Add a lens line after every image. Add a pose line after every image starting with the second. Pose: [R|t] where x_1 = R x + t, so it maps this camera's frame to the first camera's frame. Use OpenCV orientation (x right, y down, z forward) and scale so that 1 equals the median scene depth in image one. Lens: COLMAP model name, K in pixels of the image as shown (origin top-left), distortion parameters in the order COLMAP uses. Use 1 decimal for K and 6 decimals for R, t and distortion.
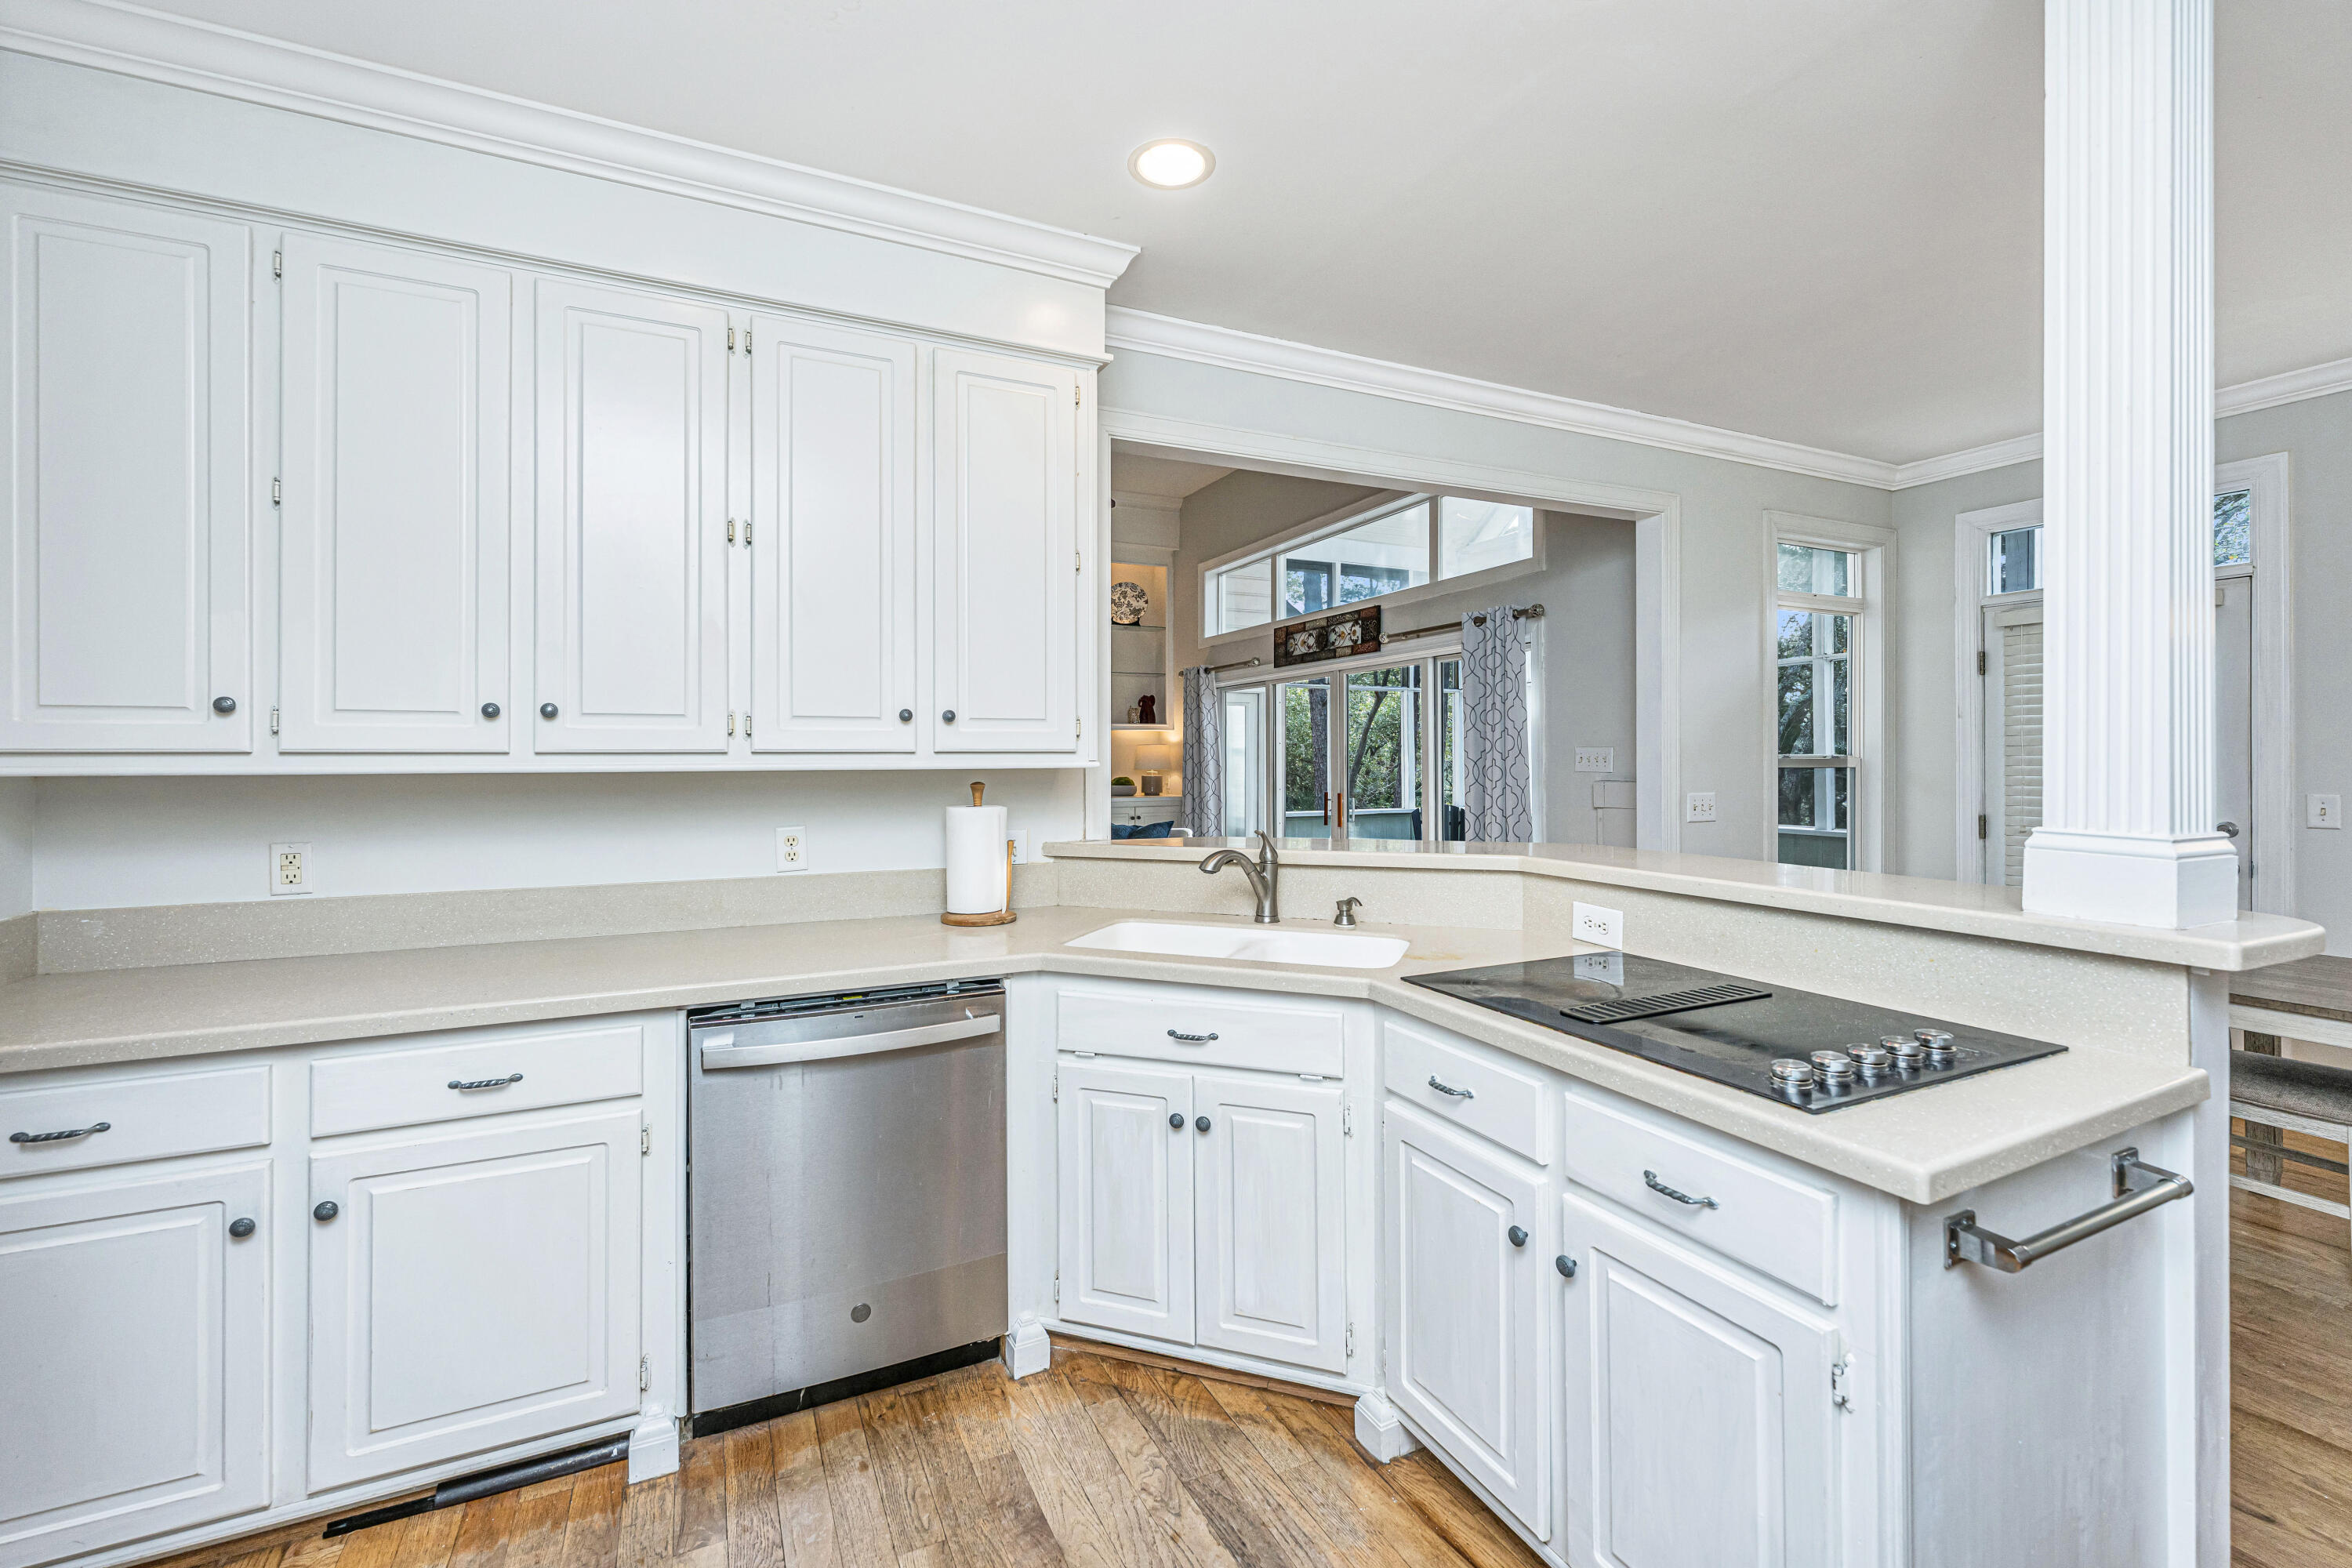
lens RADIAL K [[957.8, 0, 1174.4], [0, 957.8, 763.4], [0, 0, 1]] dist [-0.001803, -0.000268]
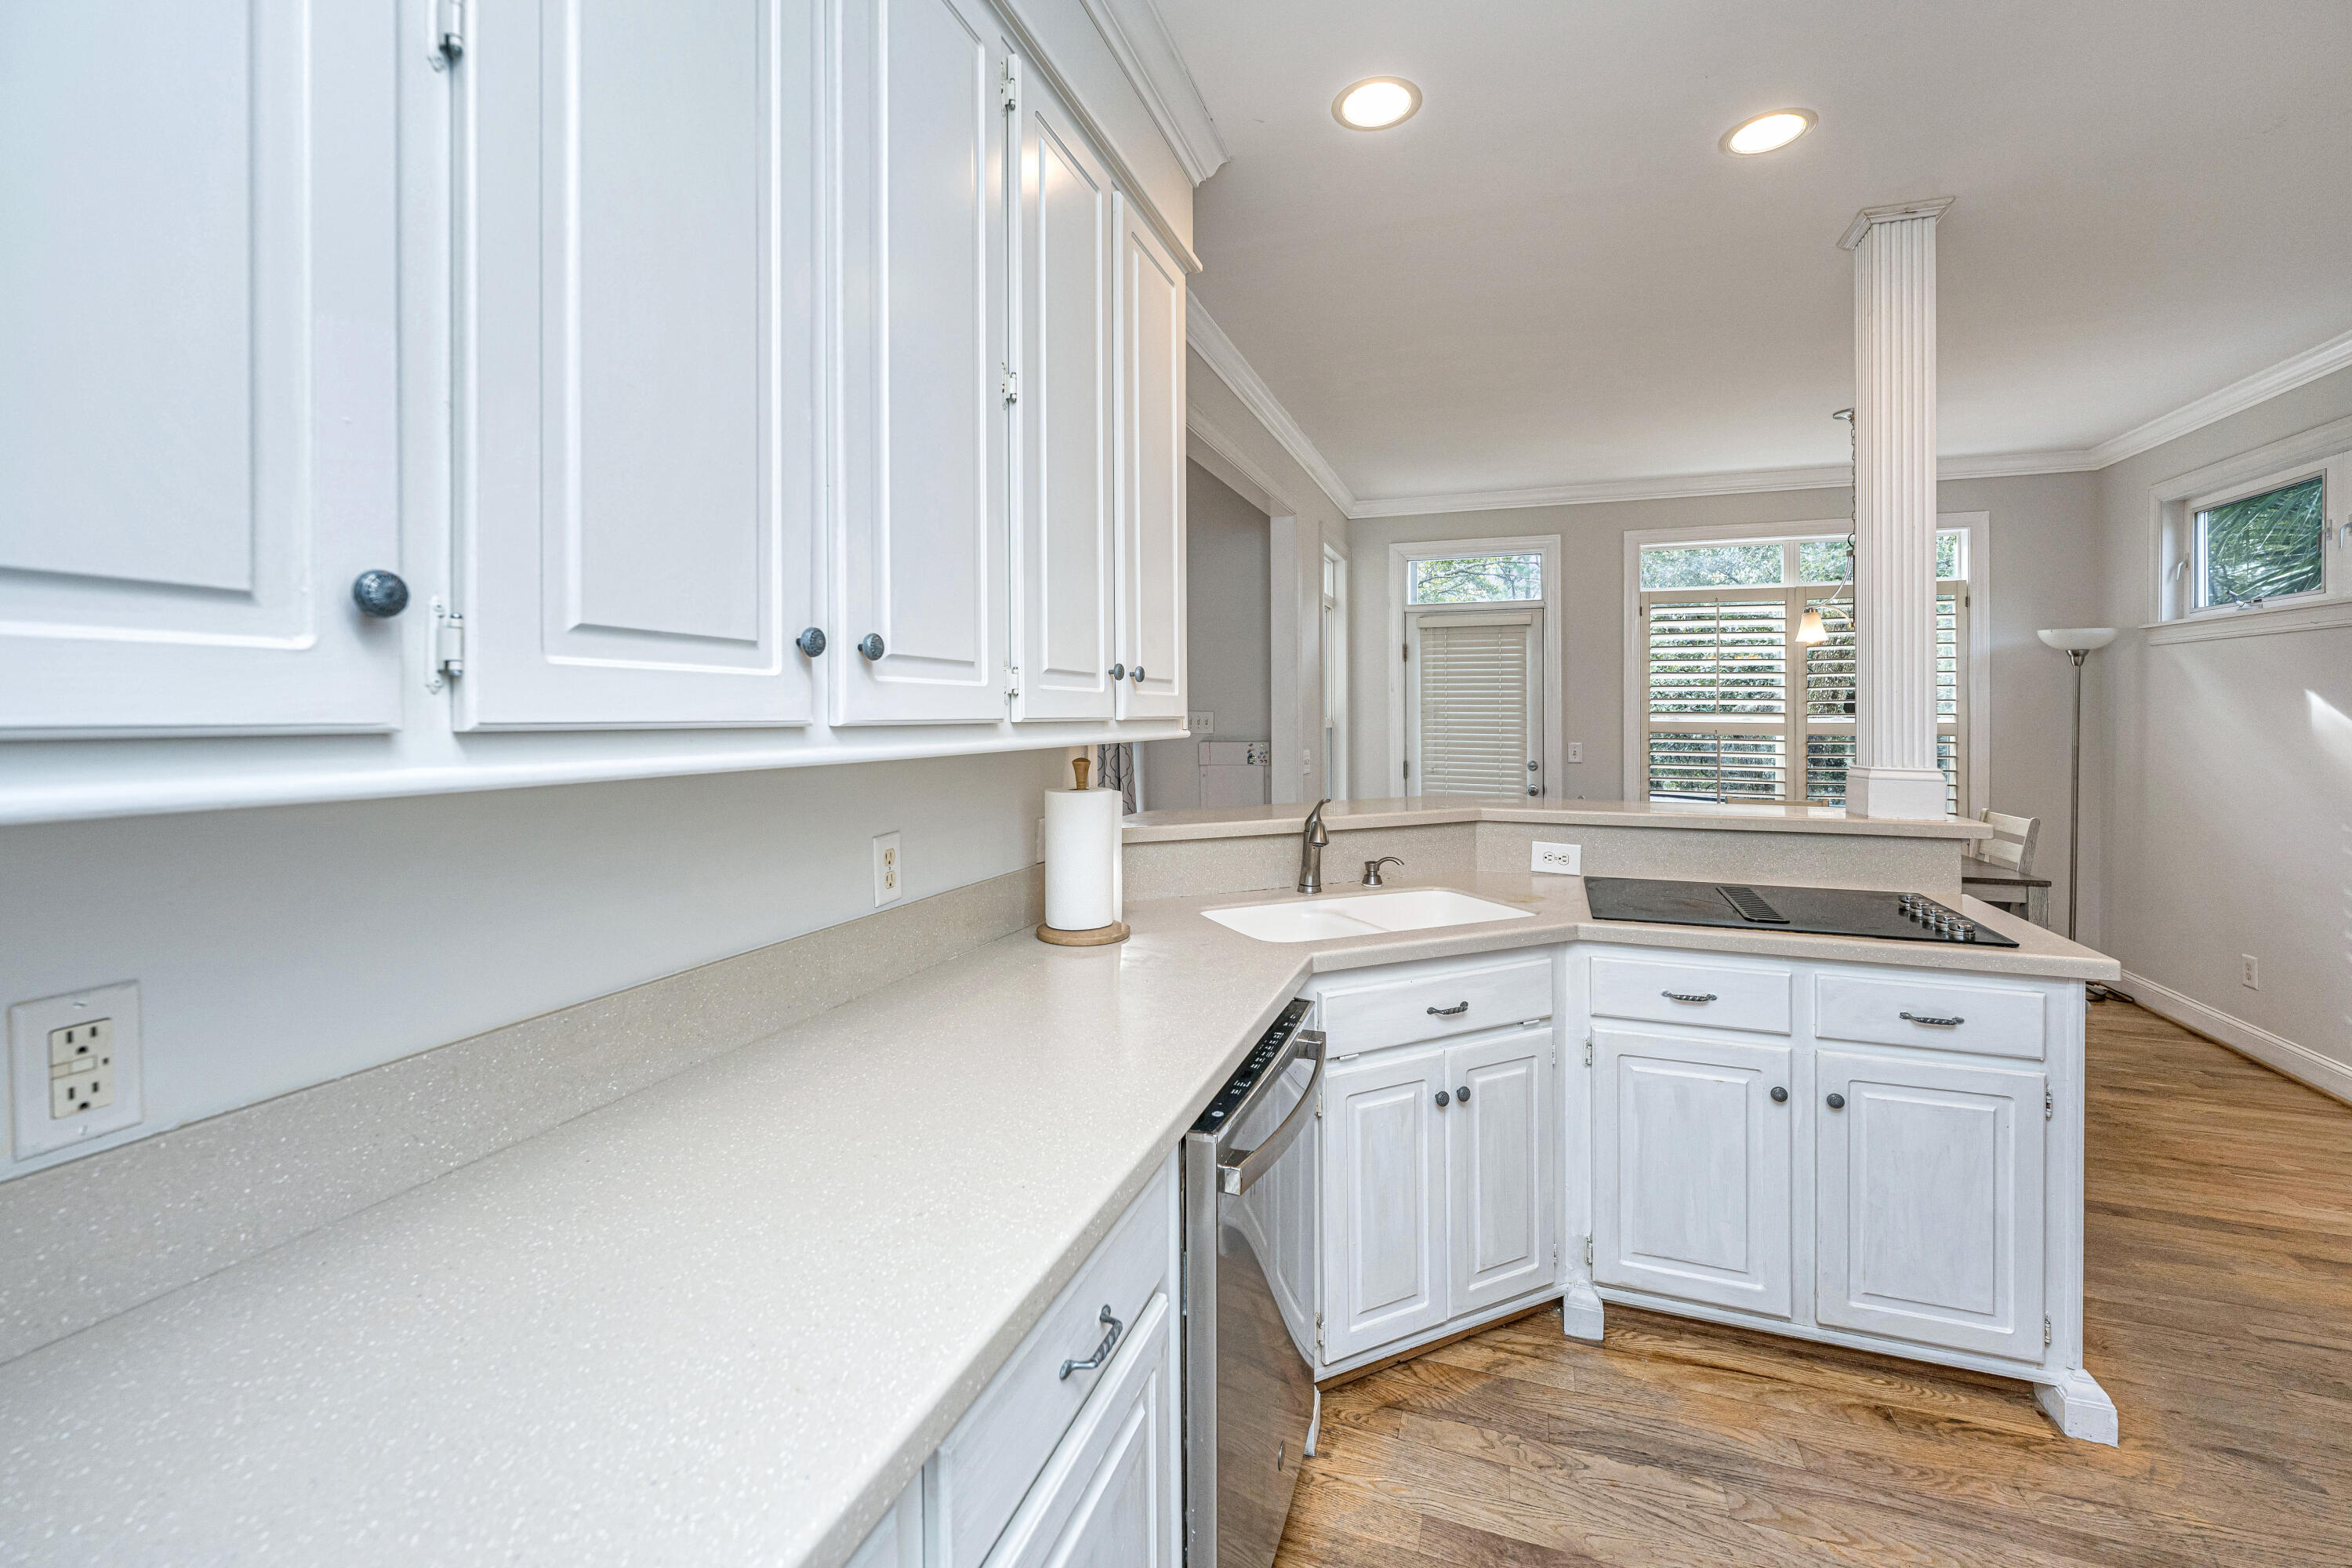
lens RADIAL K [[957.8, 0, 1228.9], [0, 957.8, 723.1], [0, 0, 1]] dist [-0.001803, -0.000268]
pose [[0.720065, -0.004522, 0.693892, -0.660702], [0.005196, 0.999986, 0.001126, -0.009719], [-0.693888, 0.002794, 0.720078, 0.354719]]
